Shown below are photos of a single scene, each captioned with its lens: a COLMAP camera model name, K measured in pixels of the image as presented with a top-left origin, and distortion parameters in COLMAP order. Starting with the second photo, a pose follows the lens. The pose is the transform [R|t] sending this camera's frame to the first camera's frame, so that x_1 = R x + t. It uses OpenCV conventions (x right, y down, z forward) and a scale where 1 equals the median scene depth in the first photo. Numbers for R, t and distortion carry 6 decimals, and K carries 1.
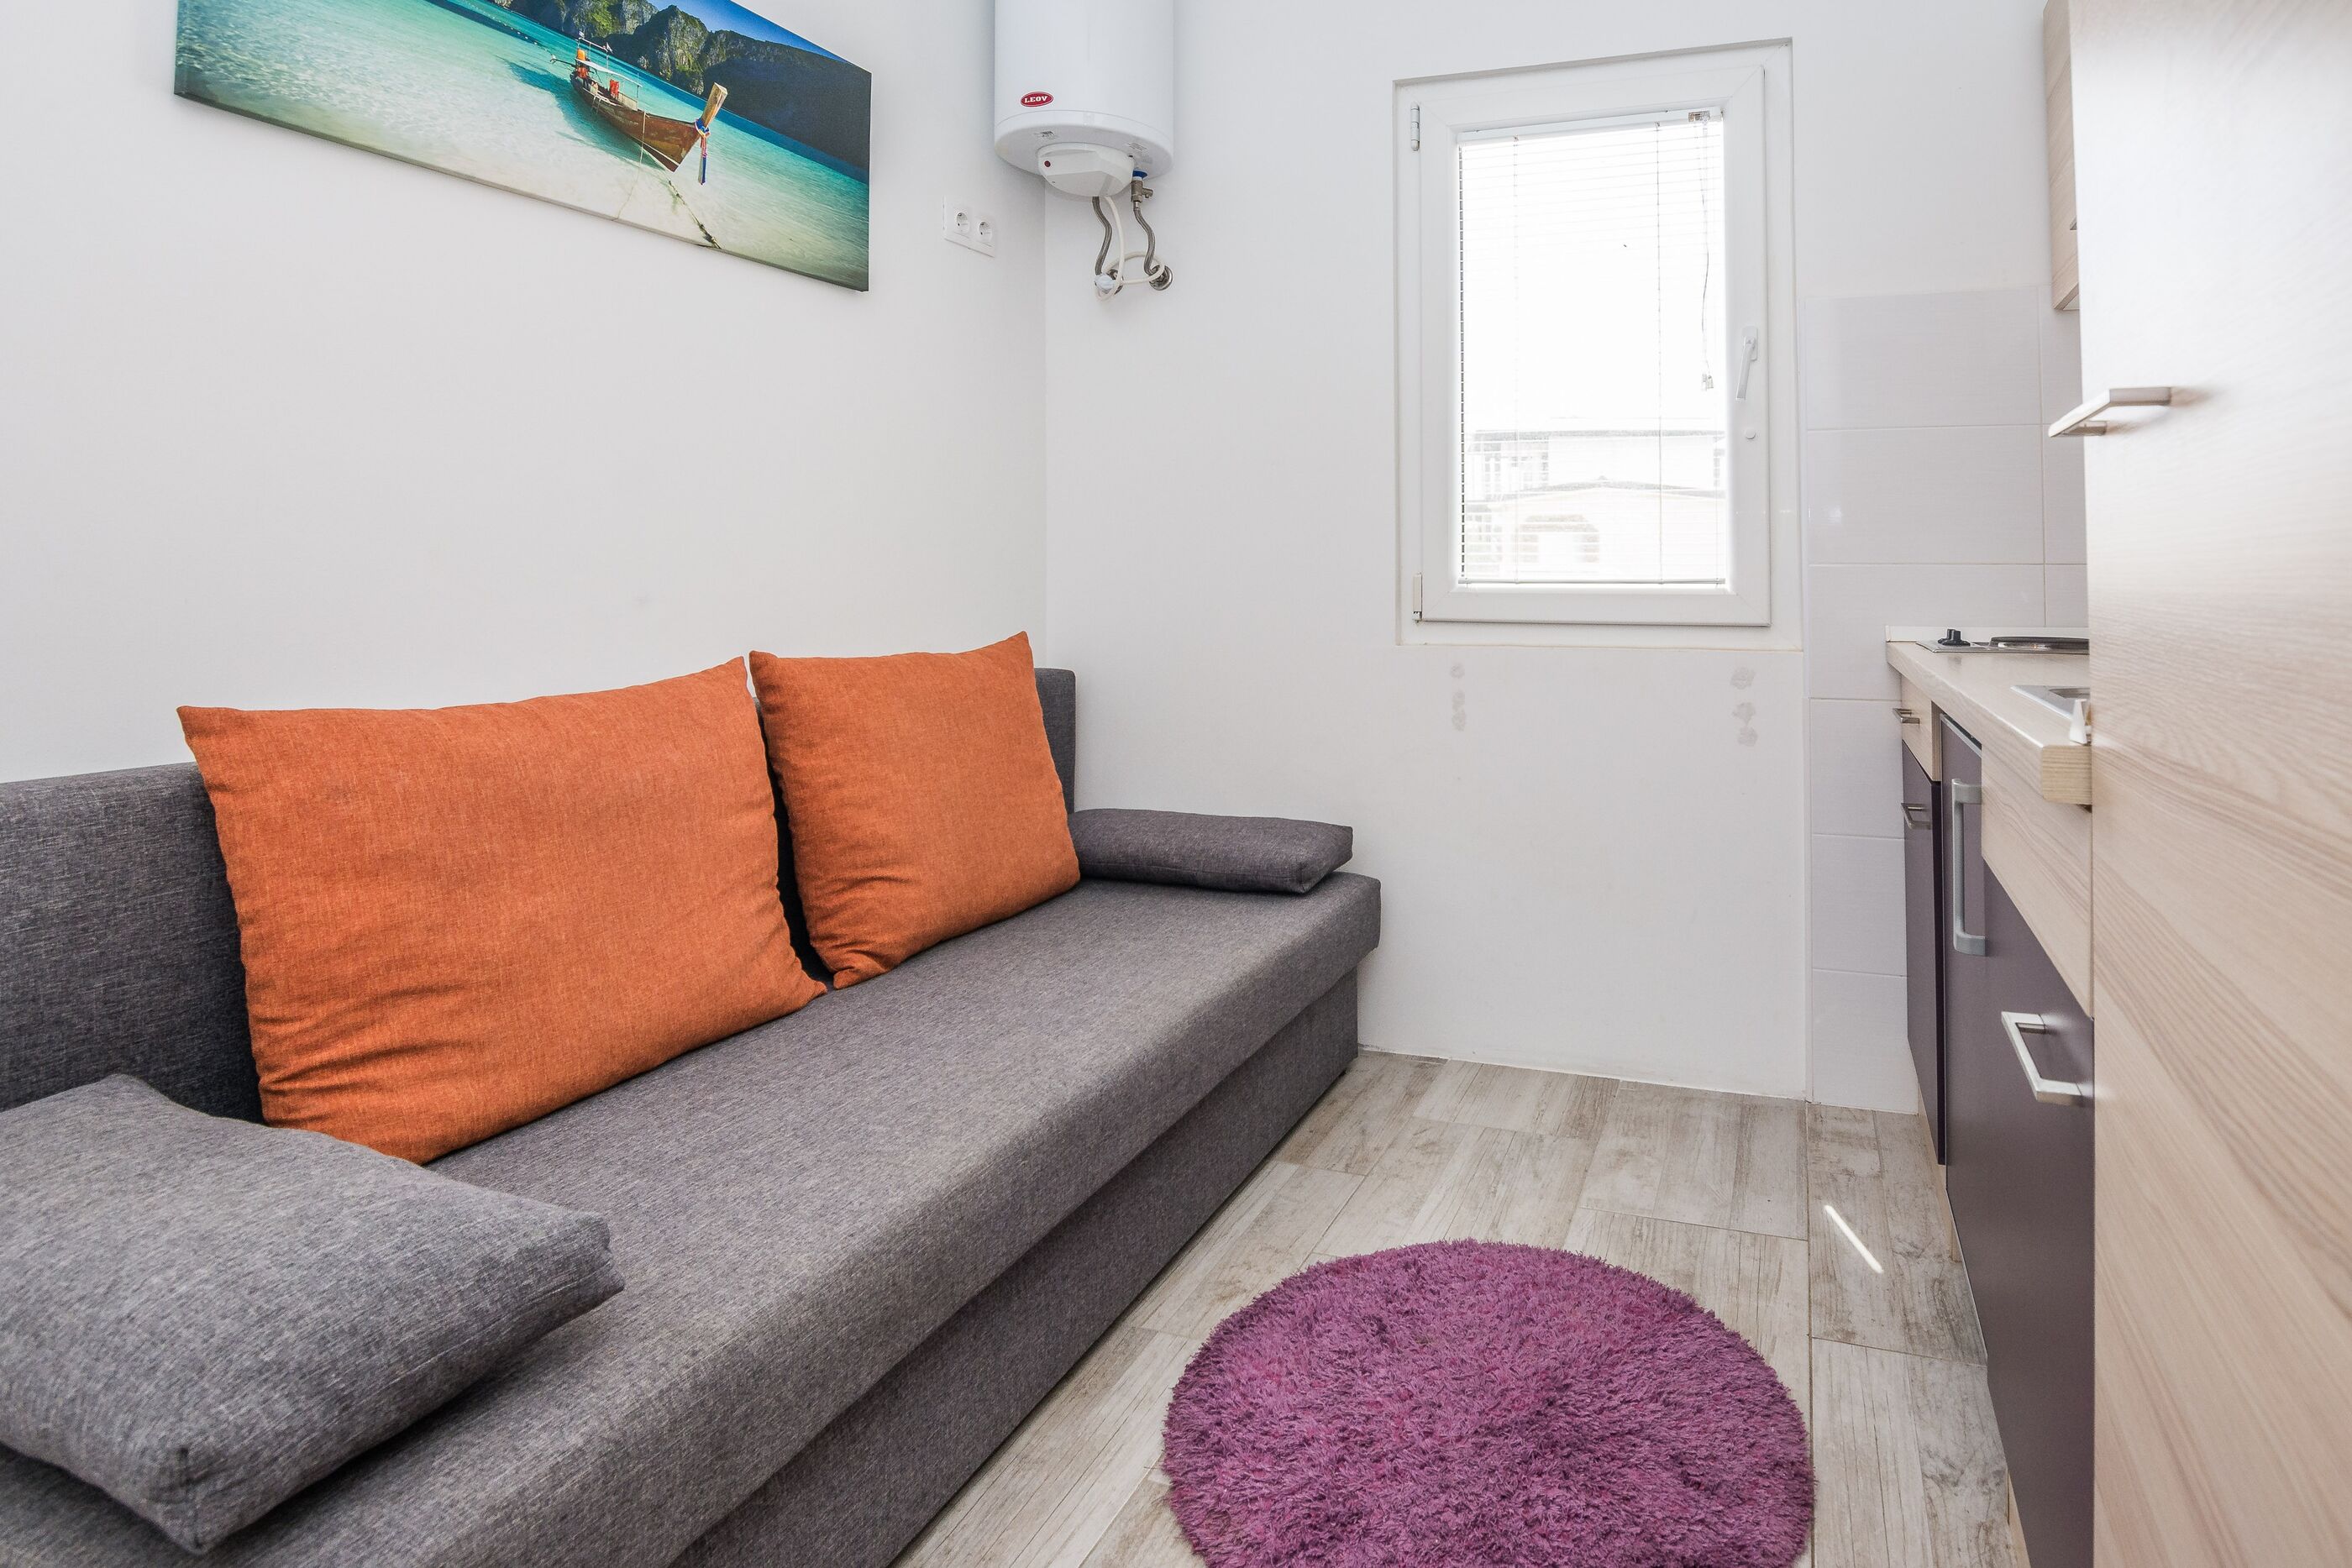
lens RADIAL K [[1183.0, 0, 1294.0], [0, 1183.0, 584.7], [0, 0, 1]] dist [-0.002444, -0.006199]
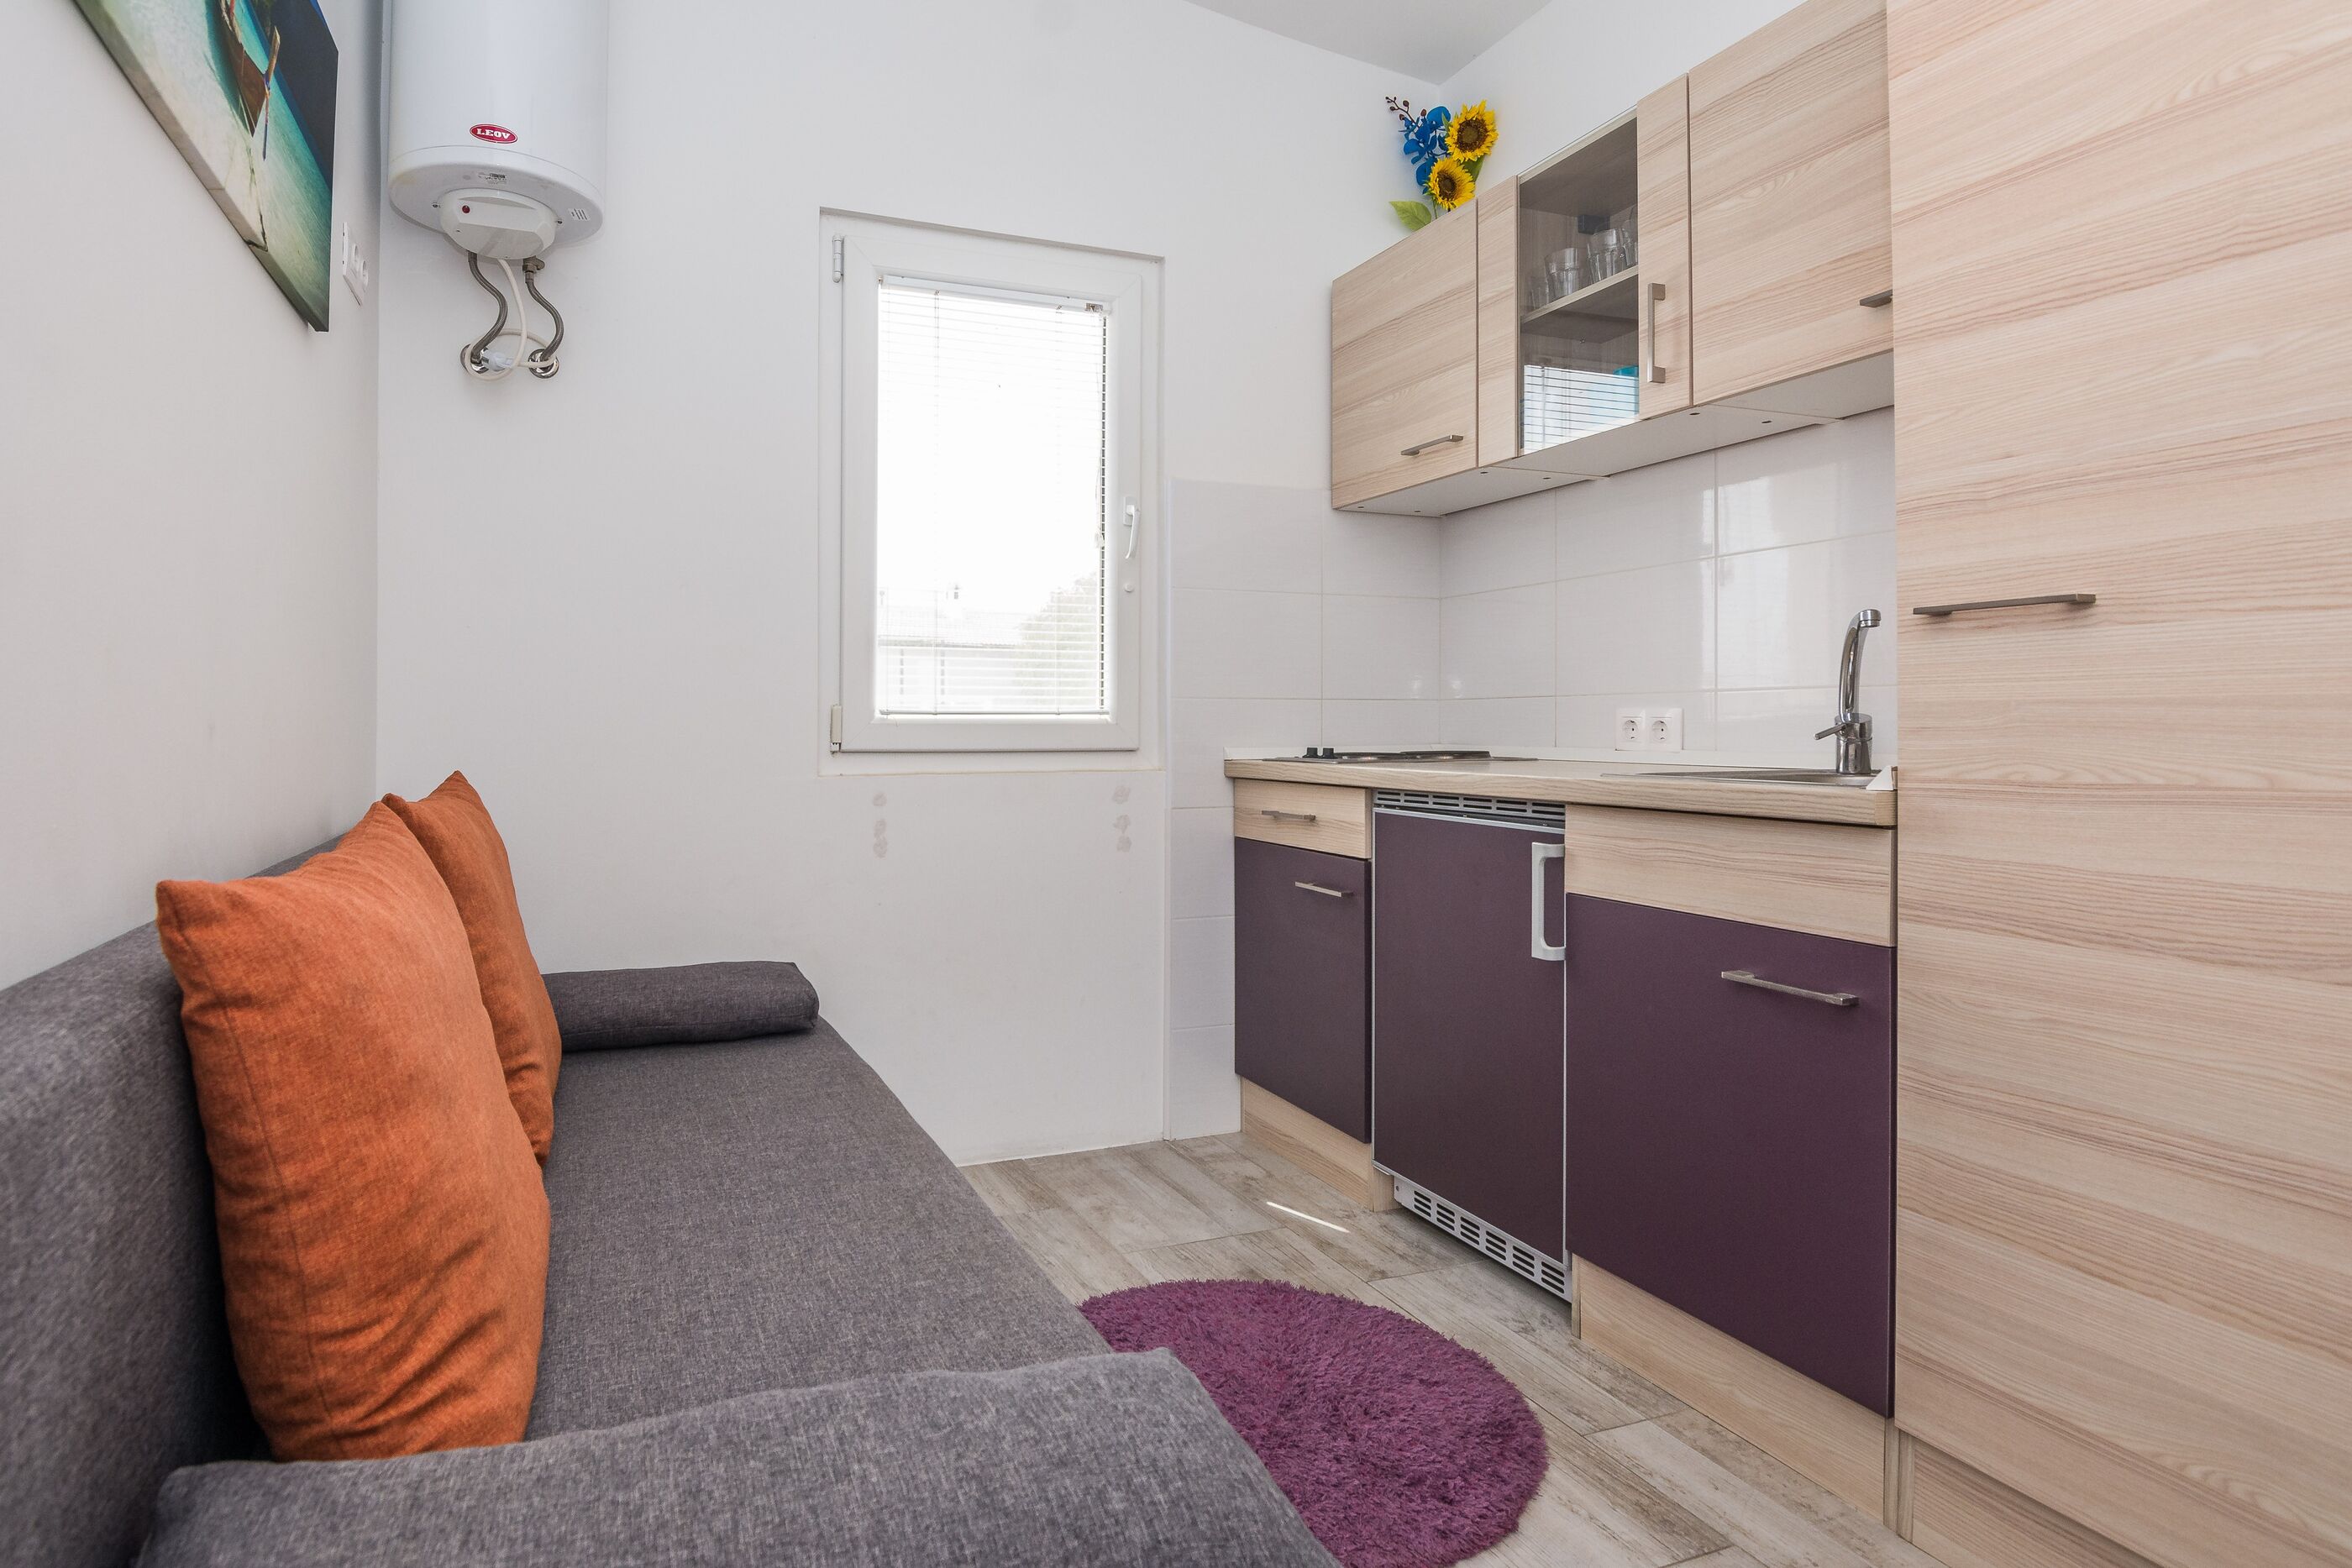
lens RADIAL K [[1130.8, 0, 1174.0], [0, 1130.8, 739.5], [0, 0, 1]] dist [0.000930, -0.009467]
pose [[0.811958, -0.012765, 0.583576, -0.295895], [0.003604, 0.999851, 0.016857, 0.006447], [-0.583705, -0.011585, 0.811883, 0.067679]]
